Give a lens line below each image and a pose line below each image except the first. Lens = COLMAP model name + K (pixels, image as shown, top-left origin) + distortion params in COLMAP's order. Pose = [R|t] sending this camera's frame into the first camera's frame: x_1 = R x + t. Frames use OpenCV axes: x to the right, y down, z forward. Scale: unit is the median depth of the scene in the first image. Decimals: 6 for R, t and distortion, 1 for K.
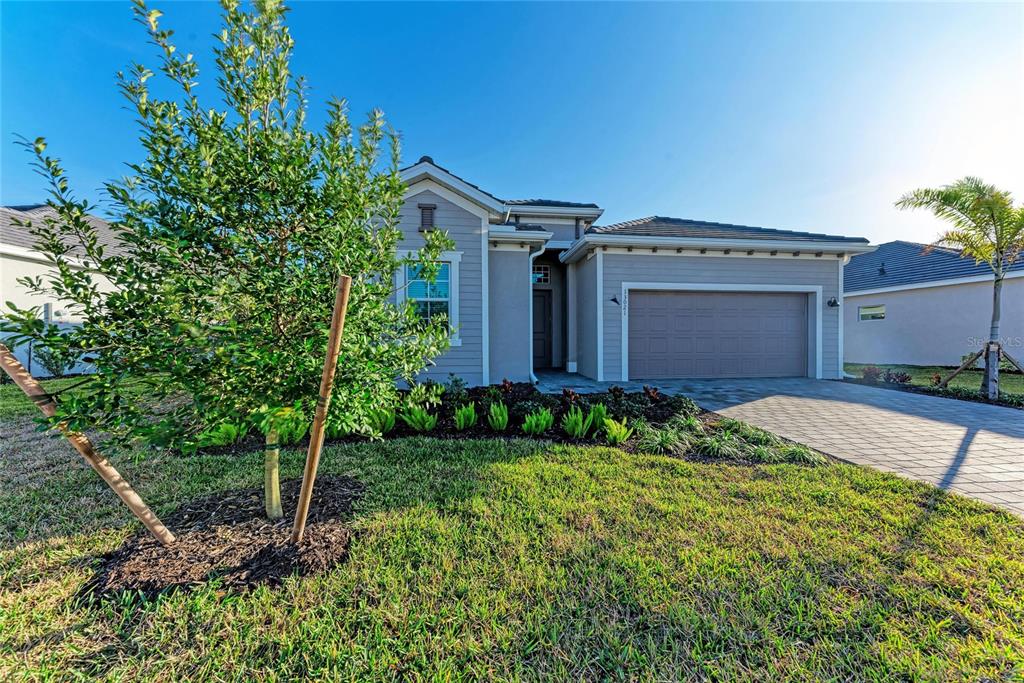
lens RADIAL K [[354.1, 0, 503.1], [0, 354.1, 340.2], [0, 0, 1]] dist [0.001739, -0.000615]
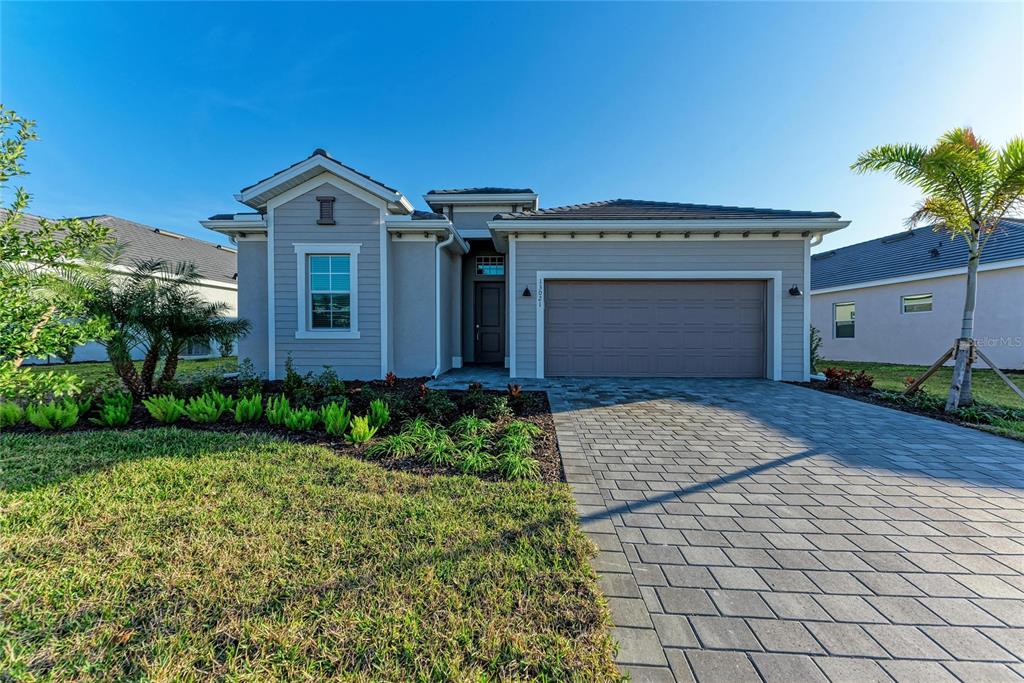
lens RADIAL K [[354.1, 0, 517.8], [0, 354.1, 338.8], [0, 0, 1]] dist [0.001739, -0.000615]
pose [[0.989972, 0.006871, -0.141098, 0.428737], [-0.005086, 0.999902, 0.013014, 0.001757], [0.141173, -0.012165, 0.989910, 0.070779]]
